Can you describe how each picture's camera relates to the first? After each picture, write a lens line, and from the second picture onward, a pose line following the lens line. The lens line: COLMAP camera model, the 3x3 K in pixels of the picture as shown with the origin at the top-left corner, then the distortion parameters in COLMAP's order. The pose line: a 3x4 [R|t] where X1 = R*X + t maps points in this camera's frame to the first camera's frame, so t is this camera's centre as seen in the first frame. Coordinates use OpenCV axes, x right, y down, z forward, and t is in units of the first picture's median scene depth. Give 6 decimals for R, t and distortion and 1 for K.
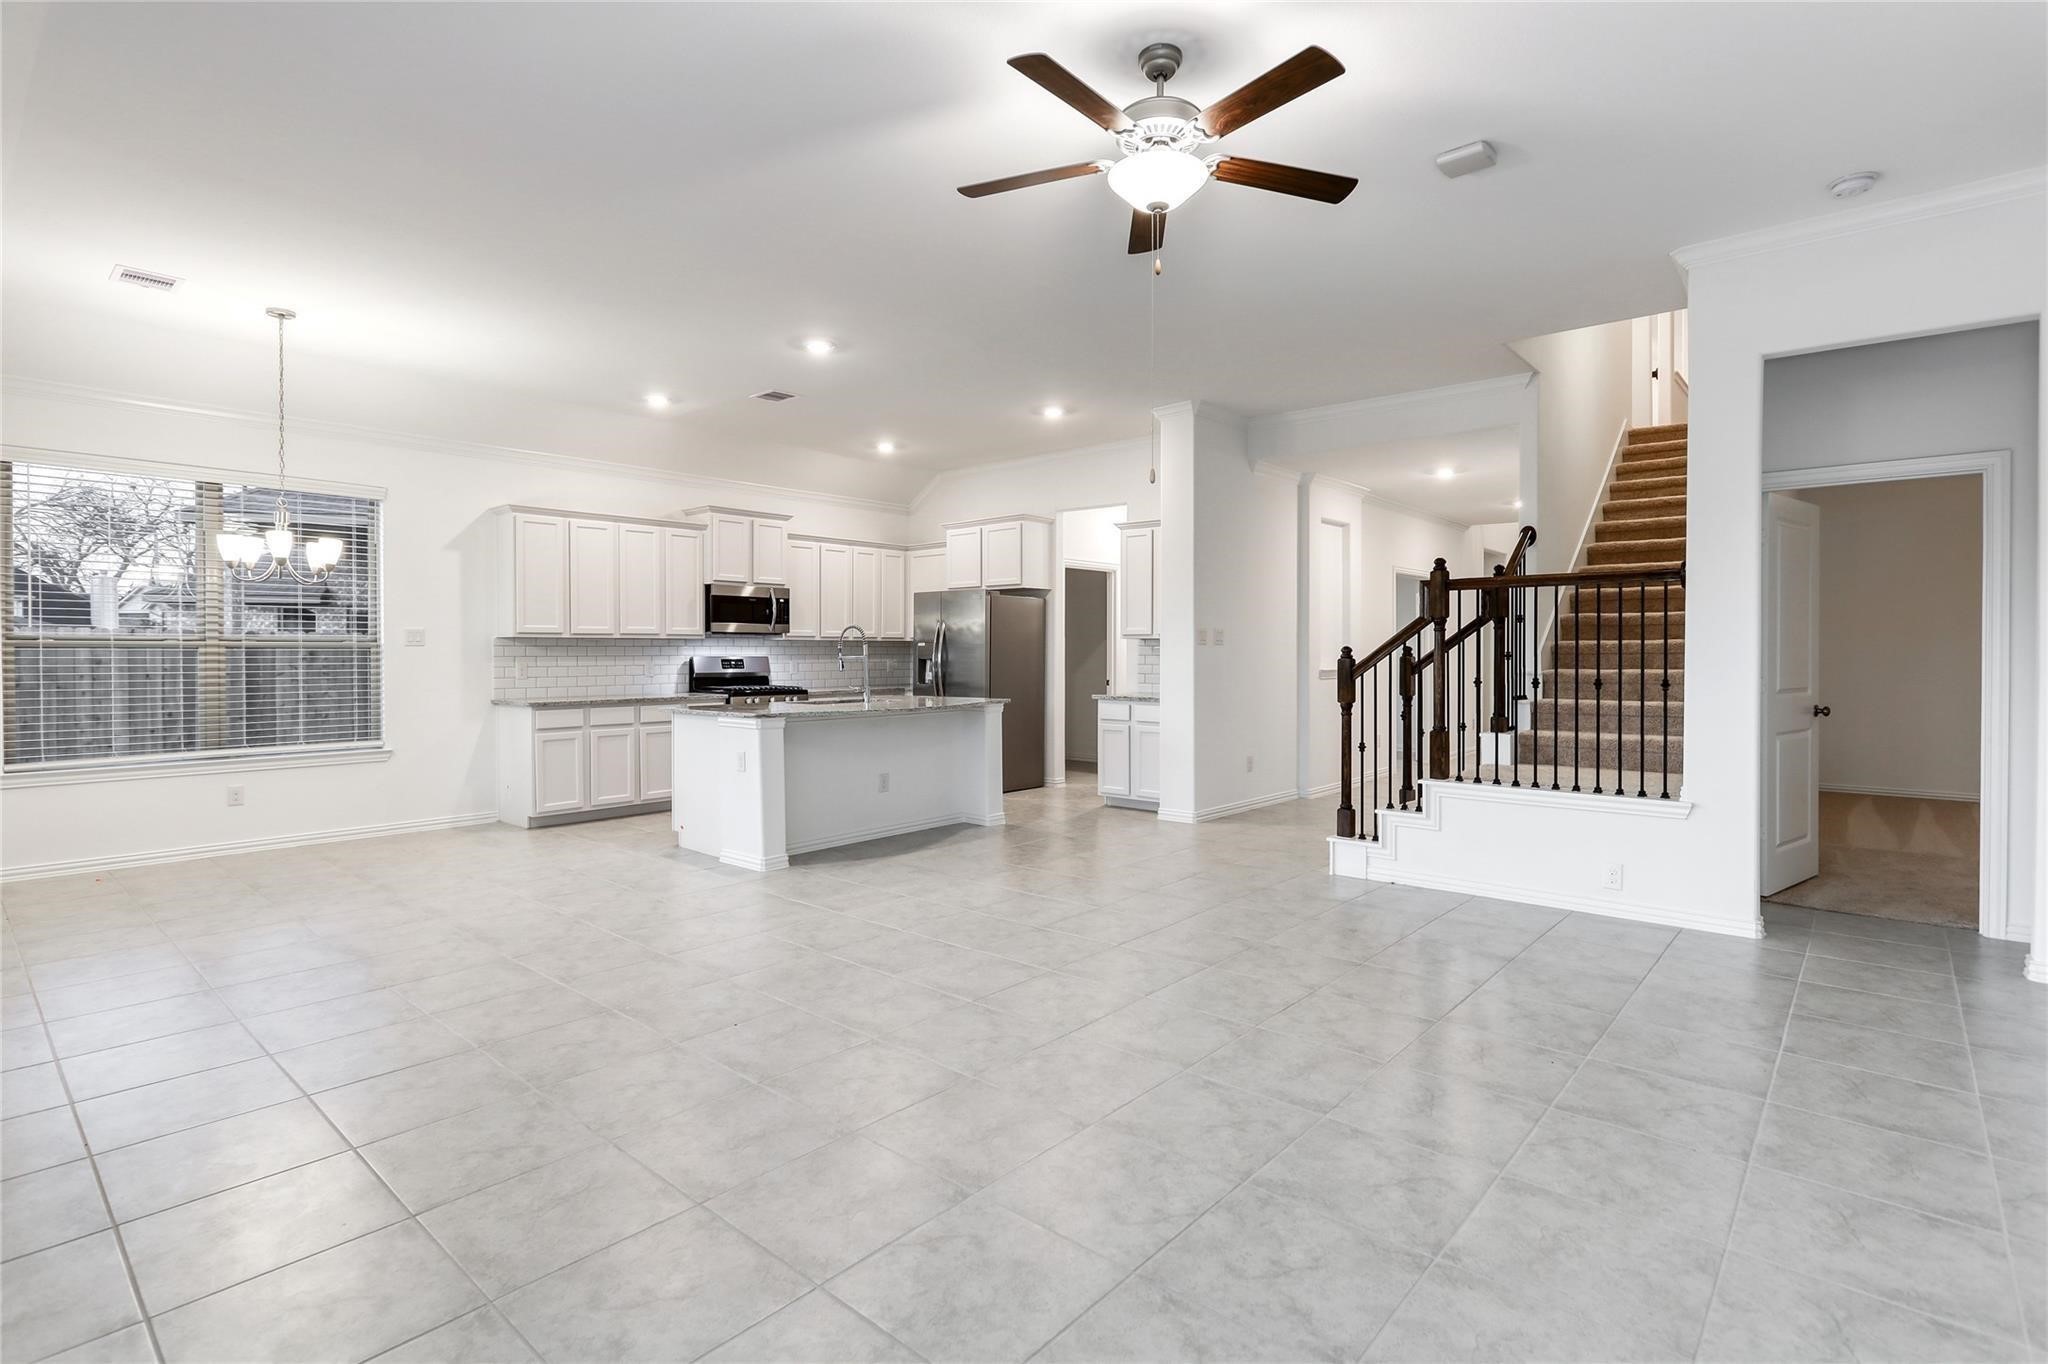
lens RADIAL K [[976.8, 0, 1021.0], [0, 976.8, 656.9], [0, 0, 1]] dist [-0.001421, 0.000294]
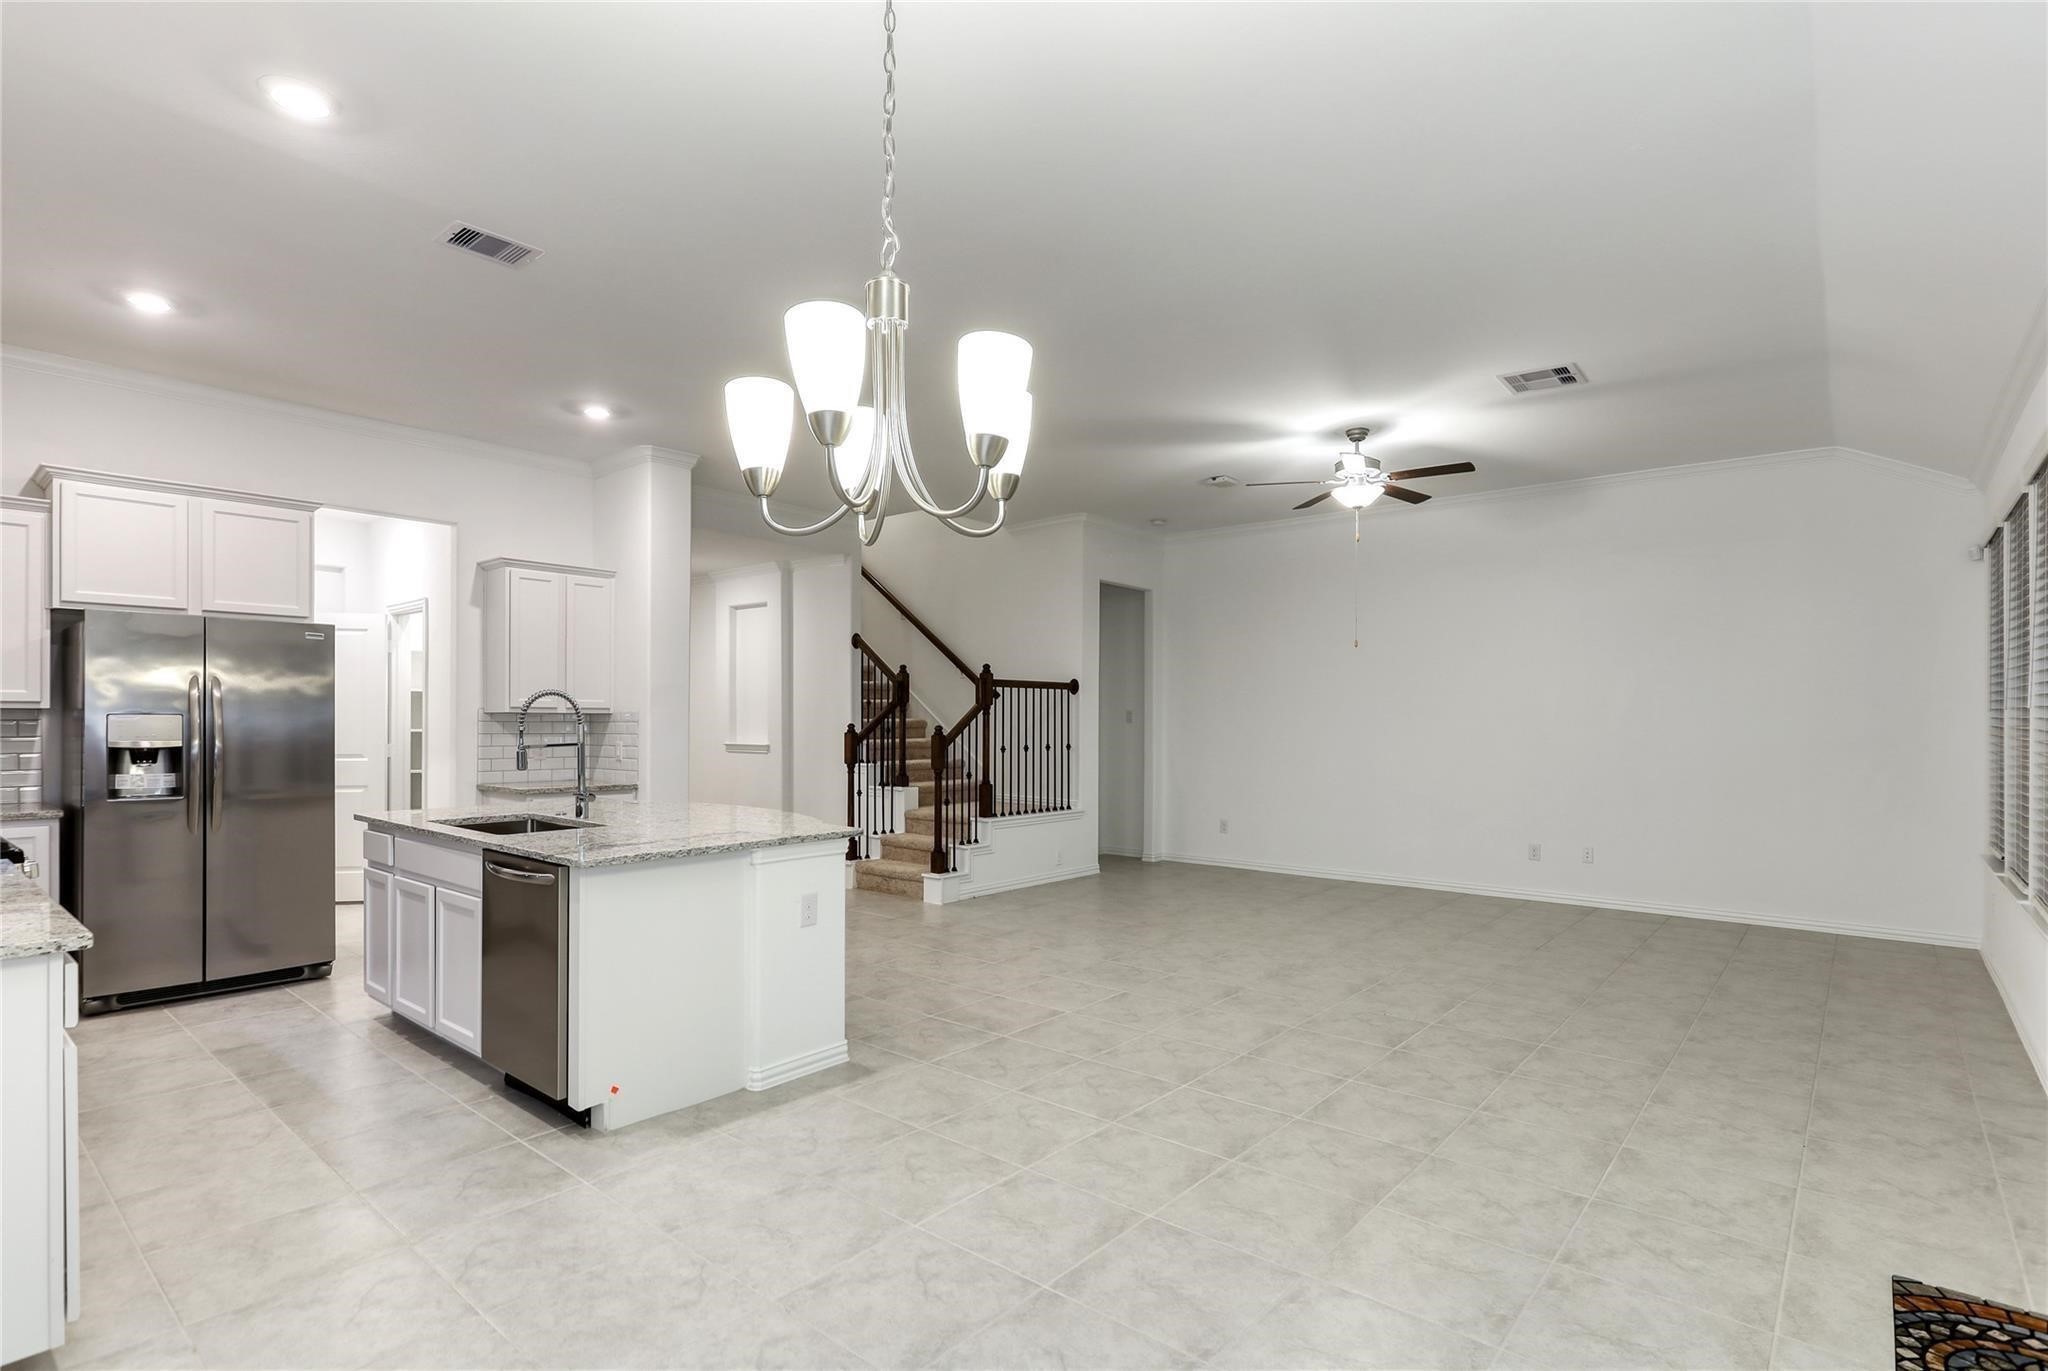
lens RADIAL K [[1000.0, 0, 1043.2], [0, 1000.0, 723.3], [0, 0, 1]] dist [0.002999, 0.001338]
pose [[-0.029604, -0.004037, 0.999554, -0.689047], [0.000990, 0.999991, 0.004068, -0.013241], [-0.999561, 0.001110, -0.029599, 0.628913]]
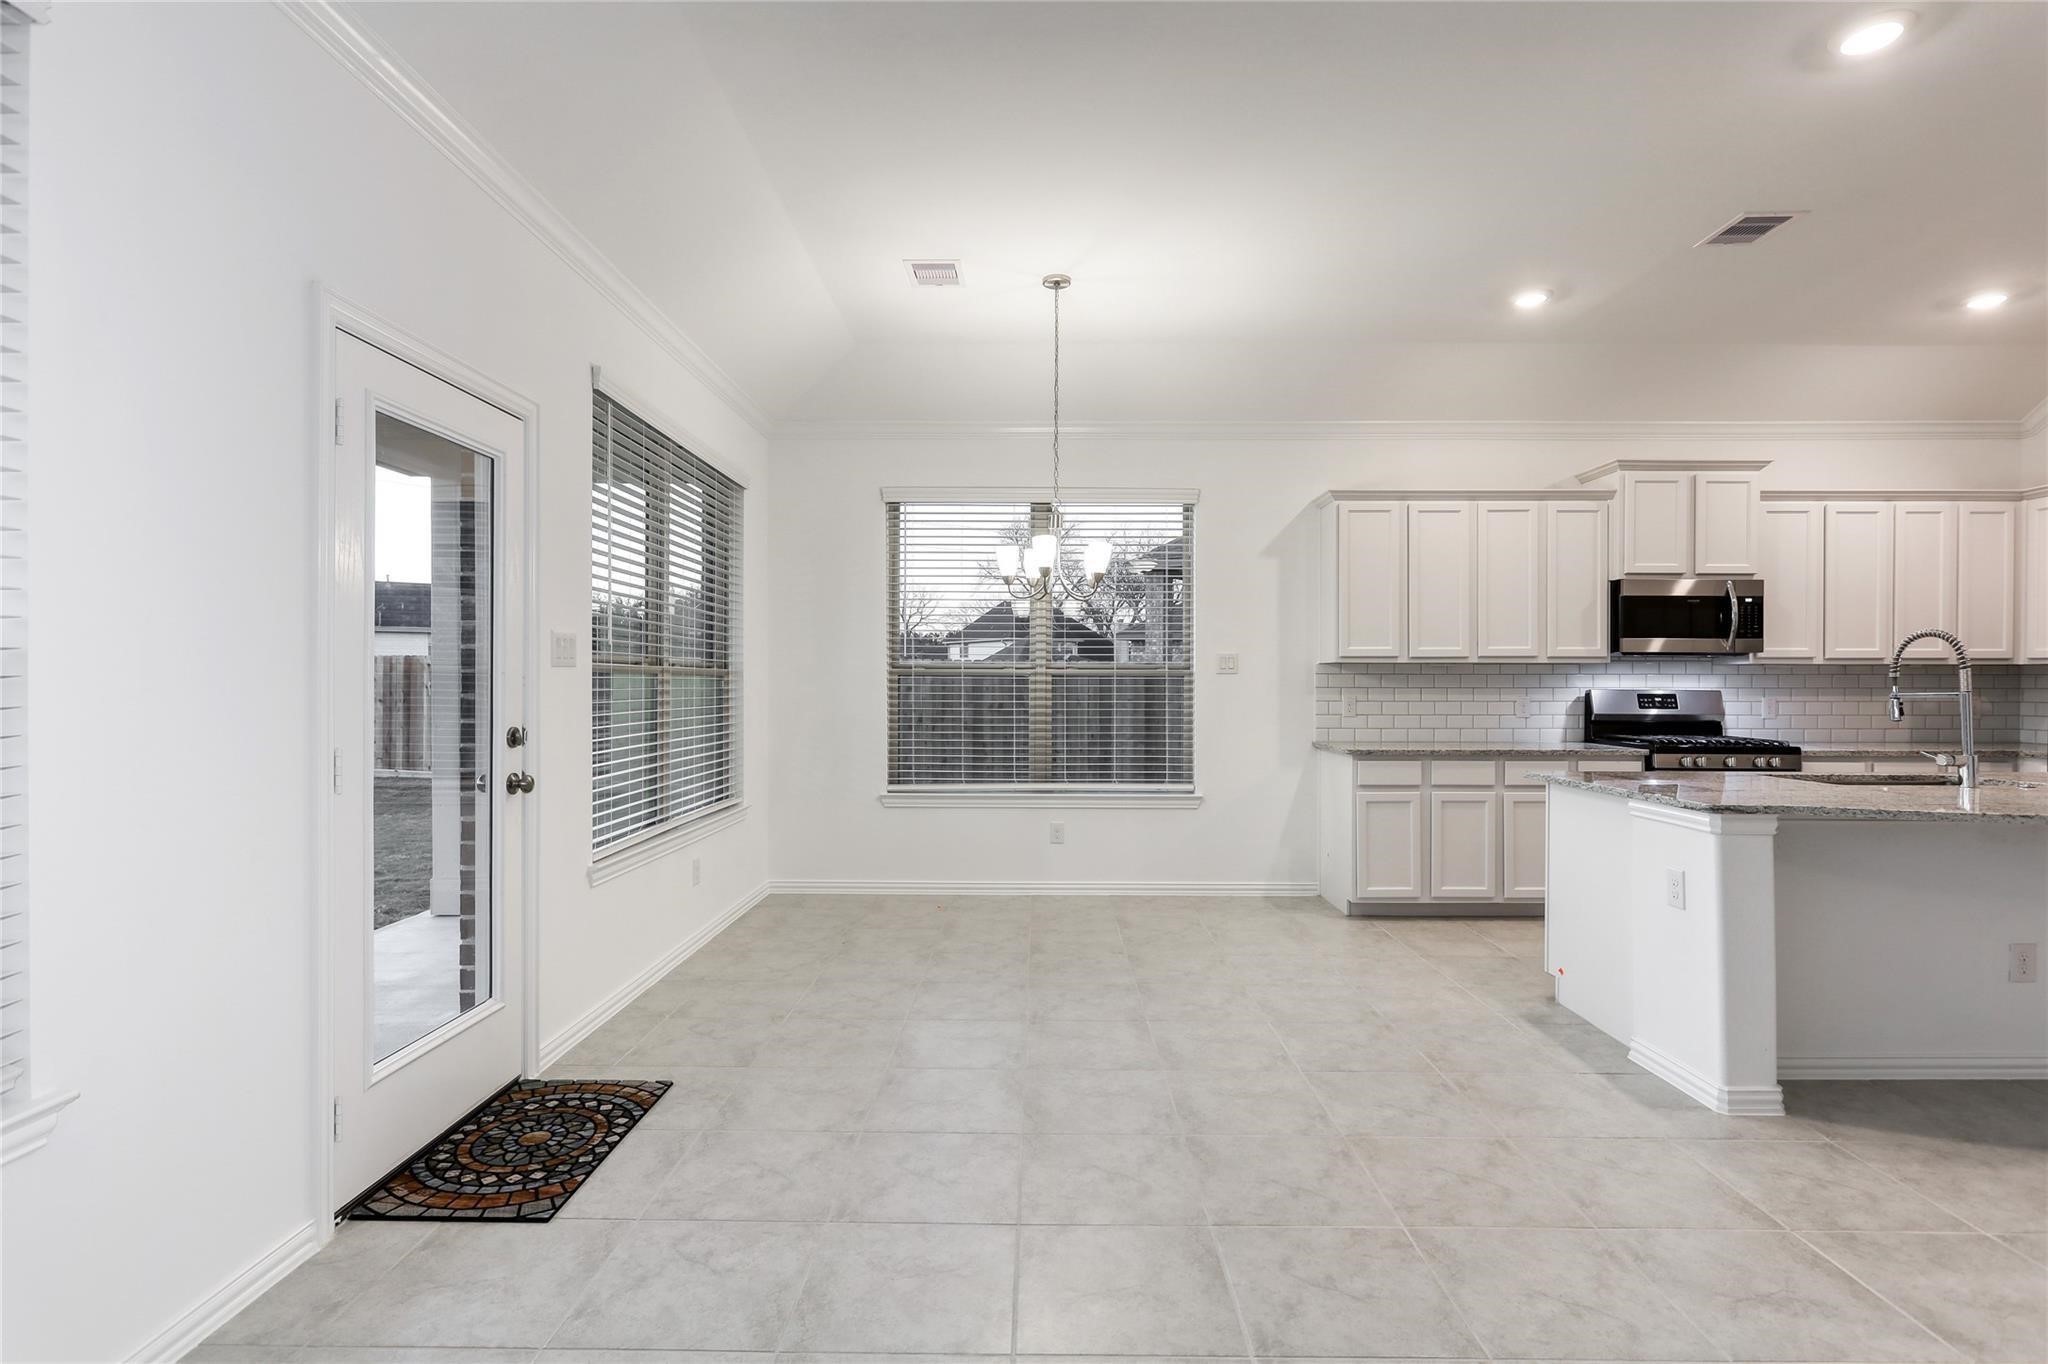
lens RADIAL K [[975.5, 0, 1036.7], [0, 975.5, 681.1], [0, 0, 1]] dist [-0.000978, 0.000576]
pose [[0.657893, 0.003131, -0.753105, -0.083764], [-0.008117, 0.999963, -0.002933, -0.001179], [0.753068, 0.008043, 0.657894, 0.280359]]
